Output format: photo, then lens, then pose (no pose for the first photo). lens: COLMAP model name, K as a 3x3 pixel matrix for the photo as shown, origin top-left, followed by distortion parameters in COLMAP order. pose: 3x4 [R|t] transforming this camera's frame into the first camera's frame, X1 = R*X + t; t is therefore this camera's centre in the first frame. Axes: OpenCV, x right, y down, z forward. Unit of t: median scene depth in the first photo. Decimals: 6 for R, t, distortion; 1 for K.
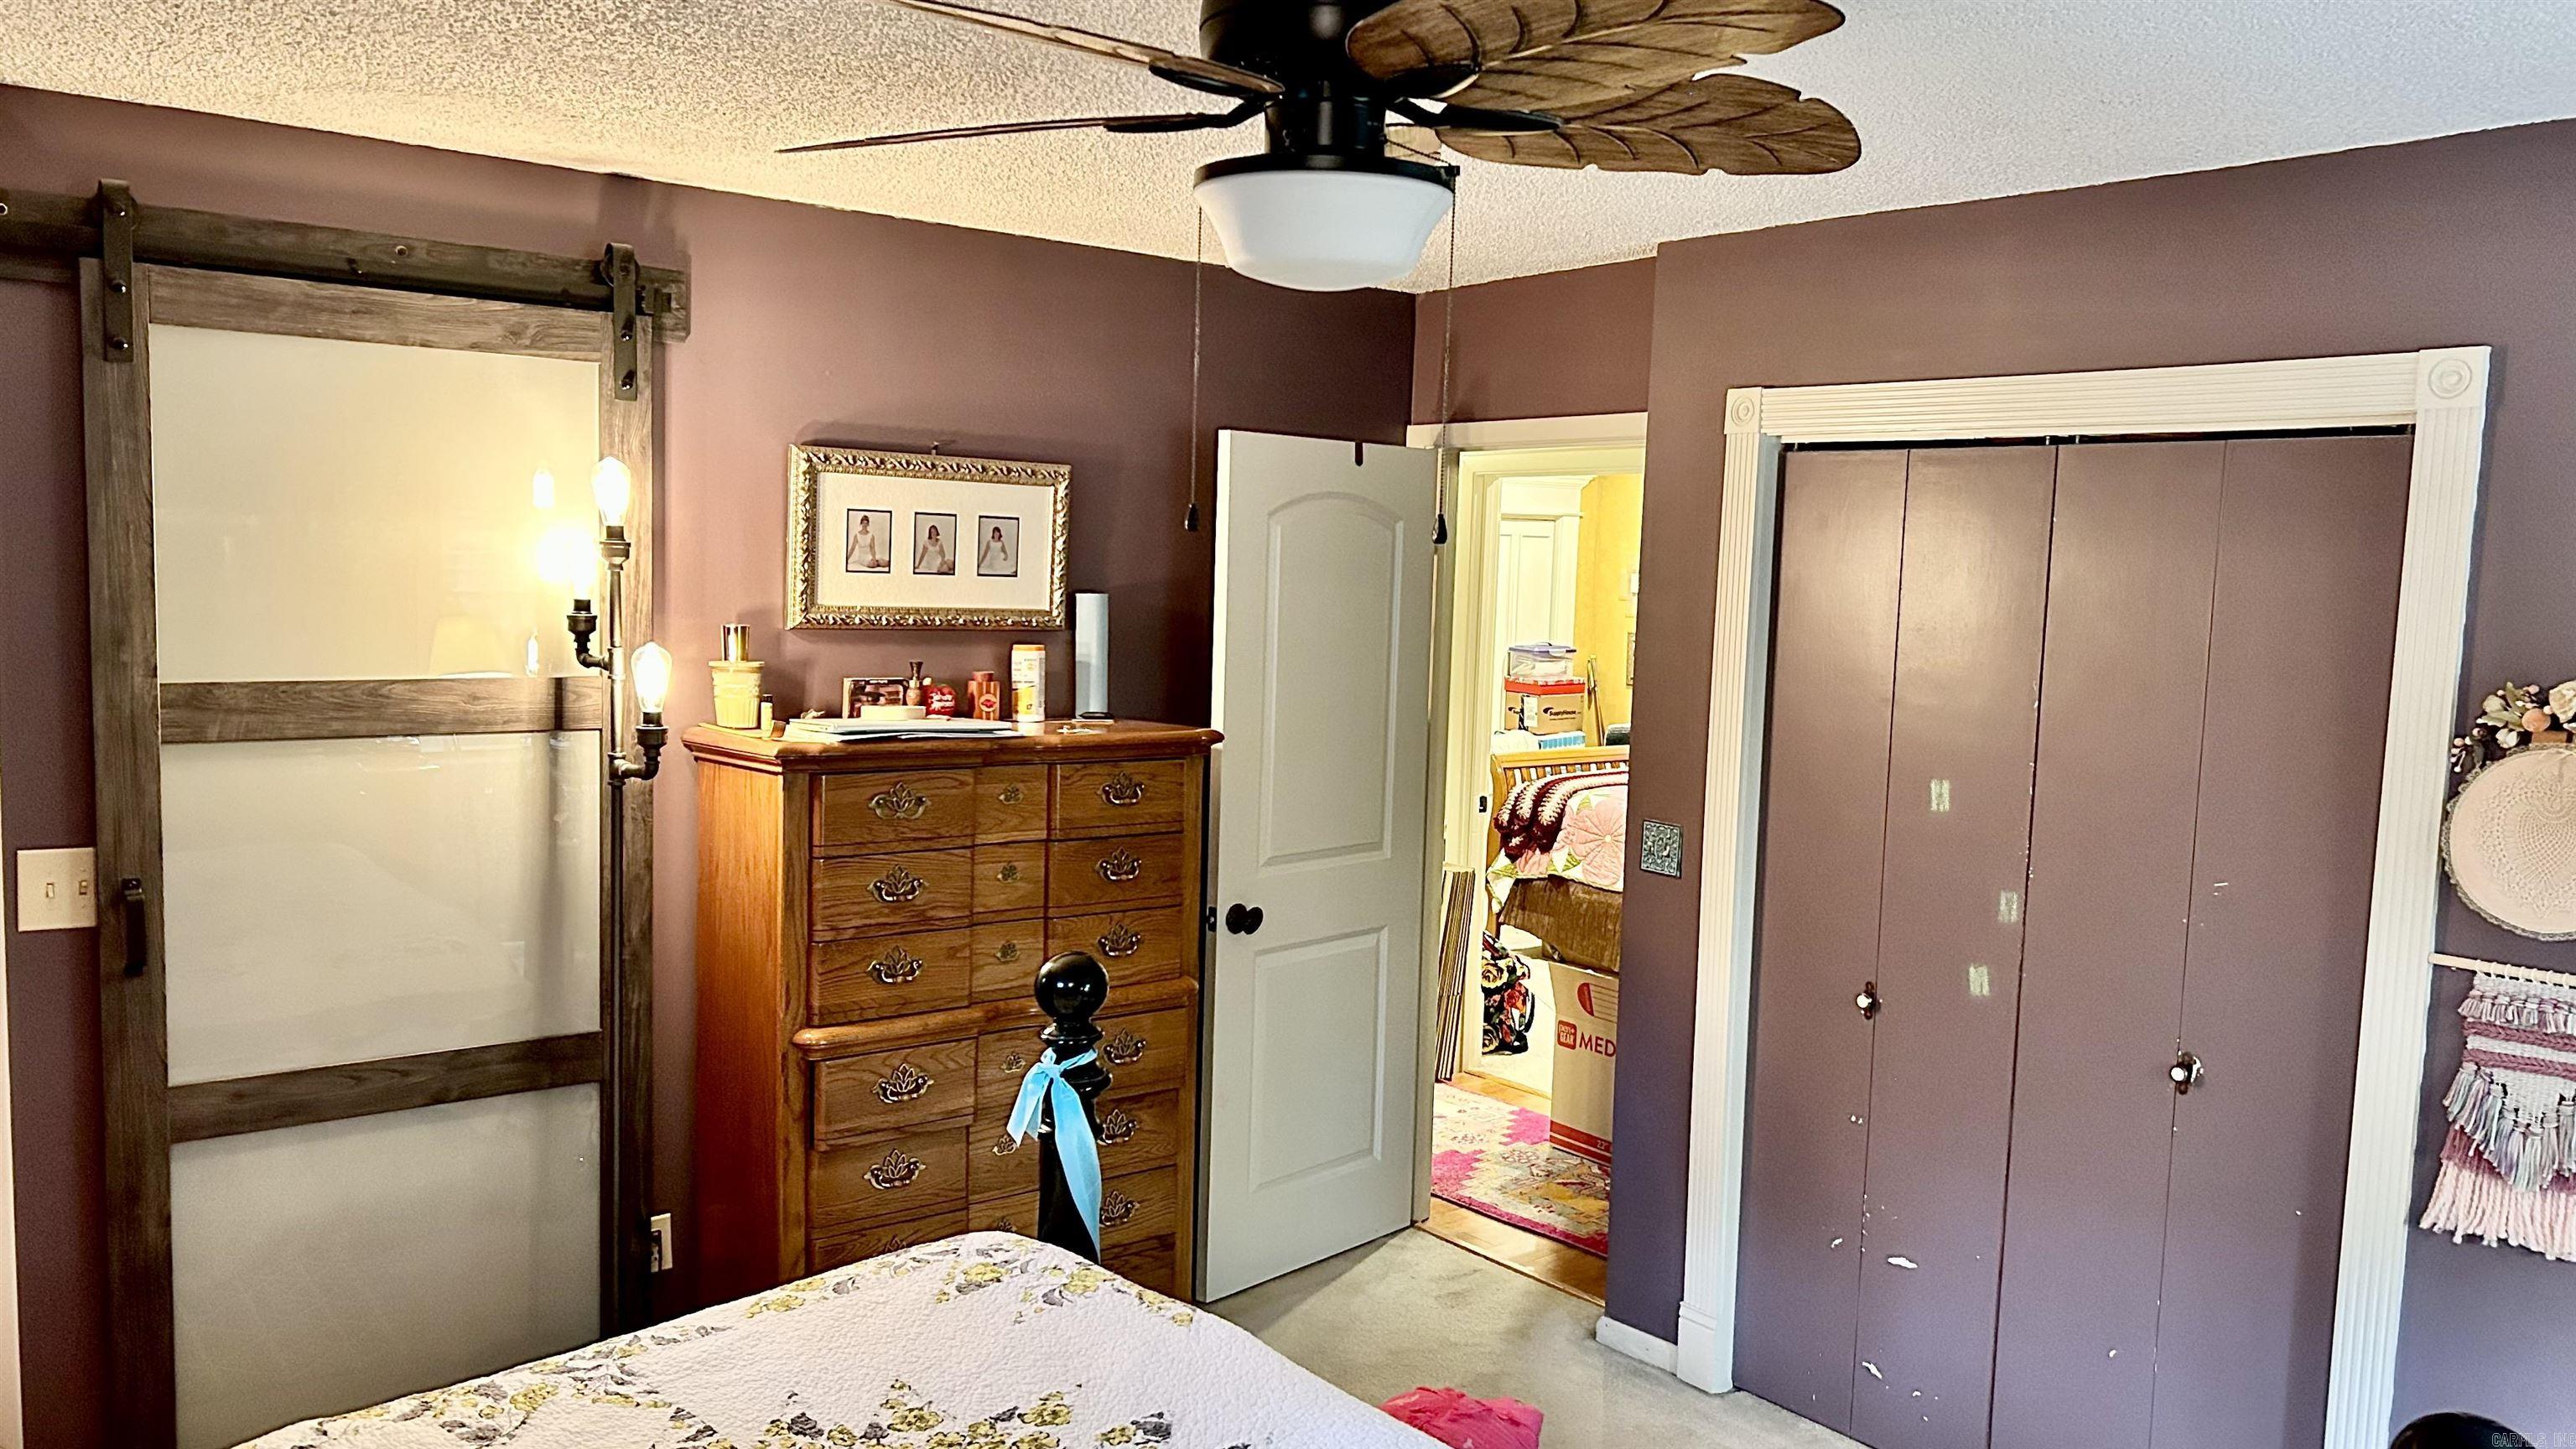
lens RADIAL K [[1963.1, 0, 1288.0], [0, 1963.1, 724.5], [0, 0, 1]] dist [0.067270, -0.074536]
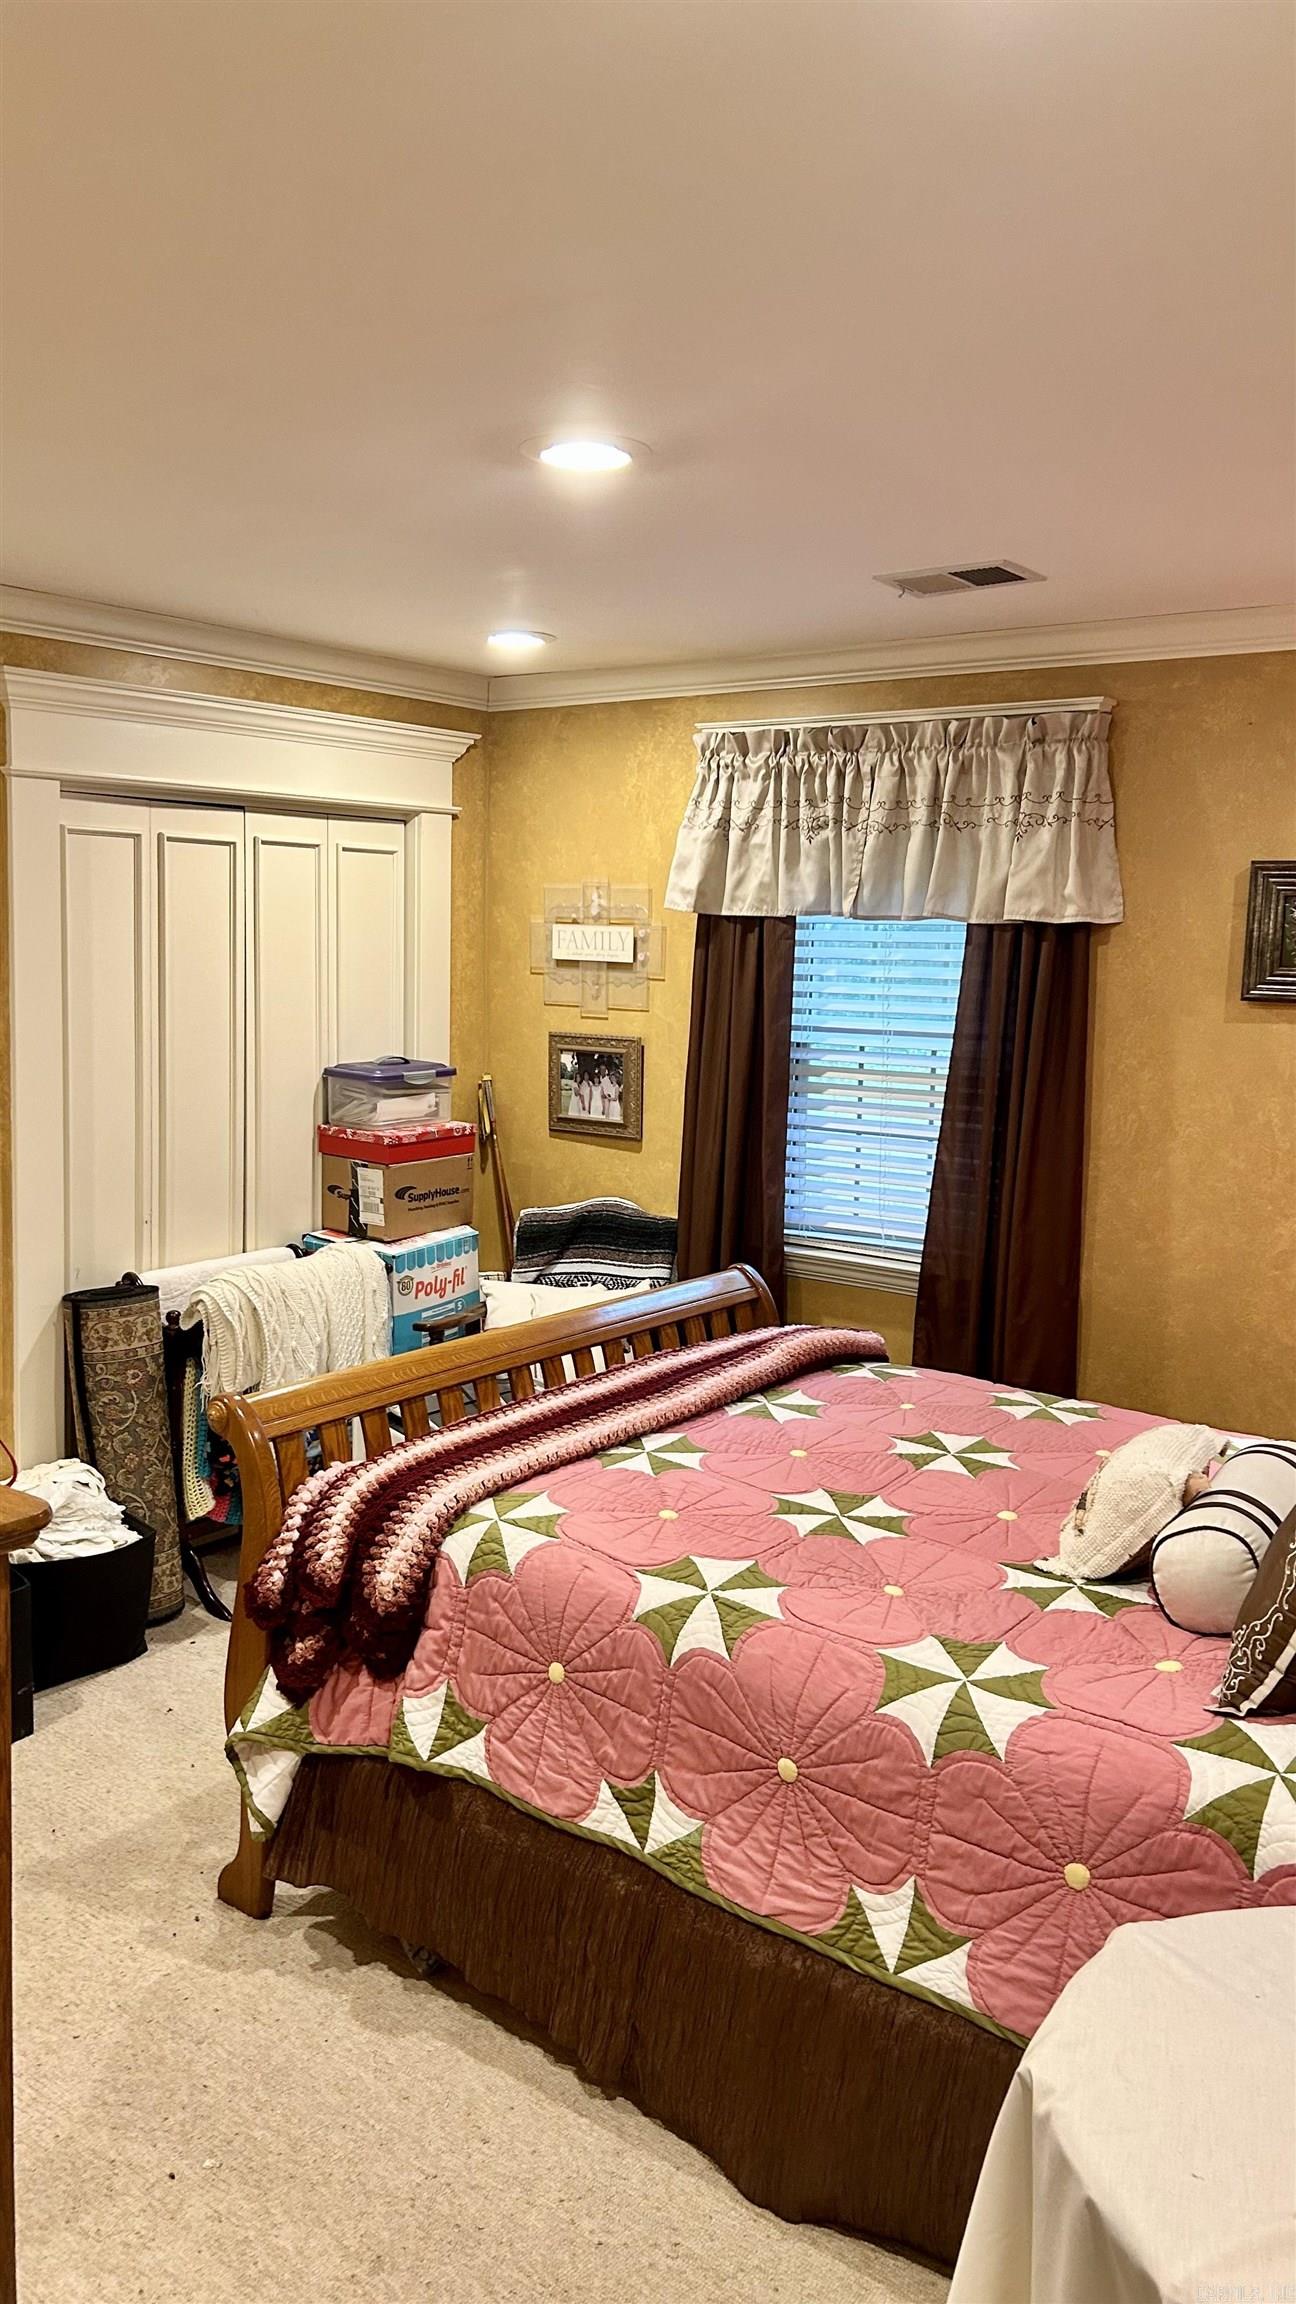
lens RADIAL K [[1755.8, 0, 648.0], [0, 1755.8, 1152.0], [0, 0, 1]] dist [0.067270, -0.074536]
pose [[0.968112, -0.038172, 0.247594, 0.099355], [0.026195, 0.998330, 0.051490, -0.048414], [-0.249146, -0.043363, 0.967495, 0.665658]]
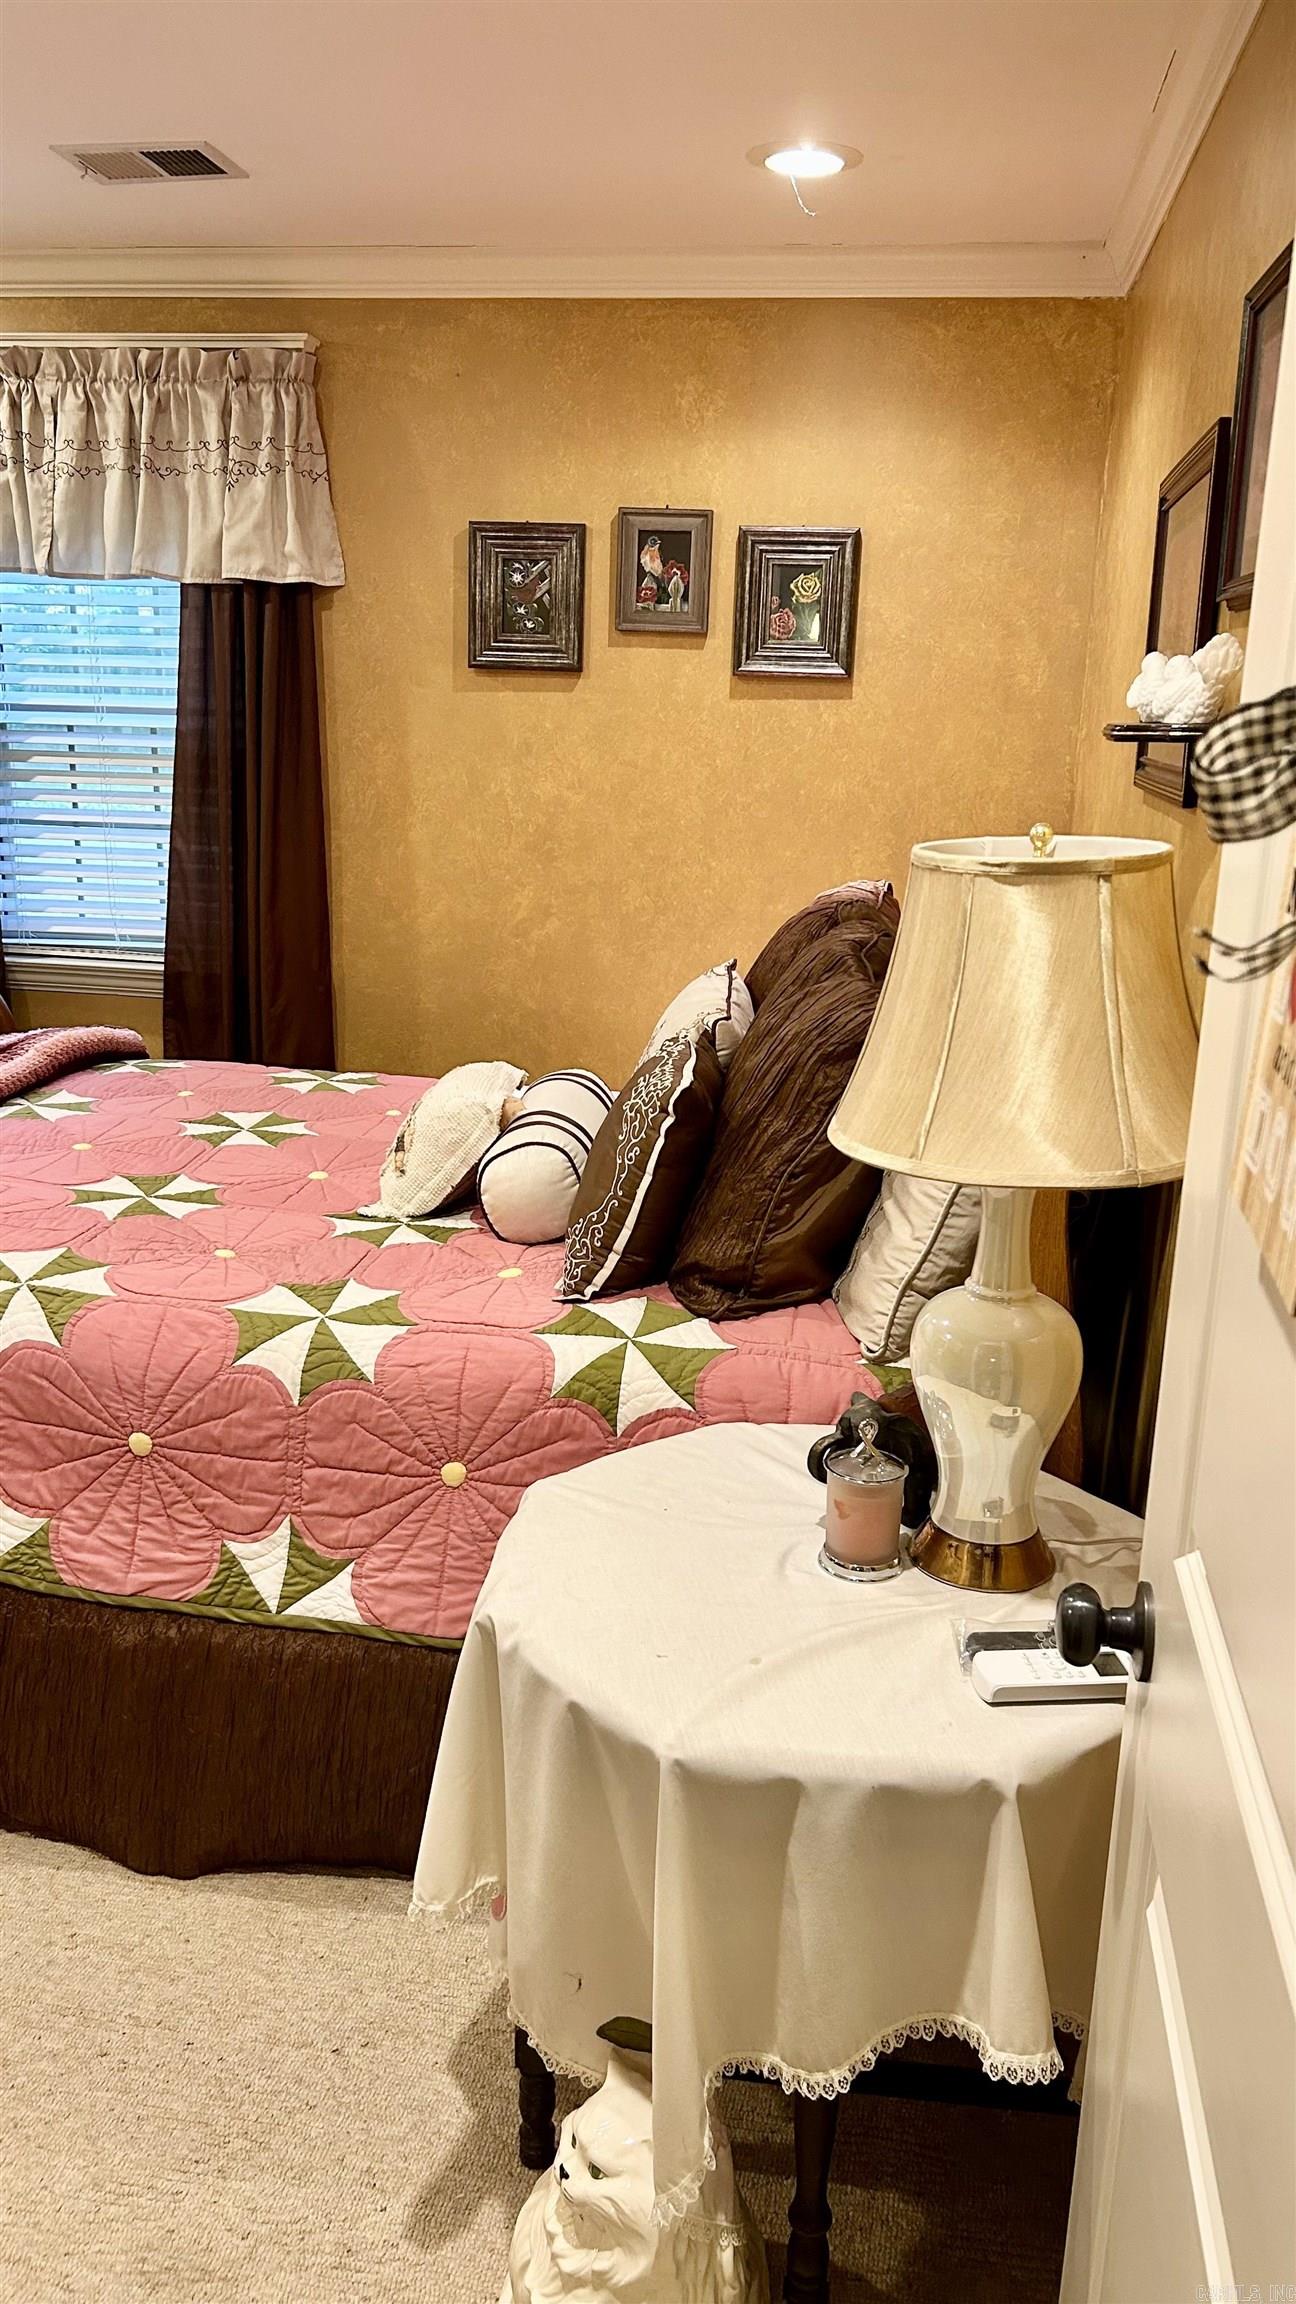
lens RADIAL K [[1755.8, 0, 648.0], [0, 1755.8, 1152.0], [0, 0, 1]] dist [0.067270, -0.074536]
pose [[0.746669, -0.175263, 0.641692, 0.080743], [0.054807, 0.977595, 0.203233, -0.027845], [-0.662934, -0.116578, 0.739546, 0.686222]]
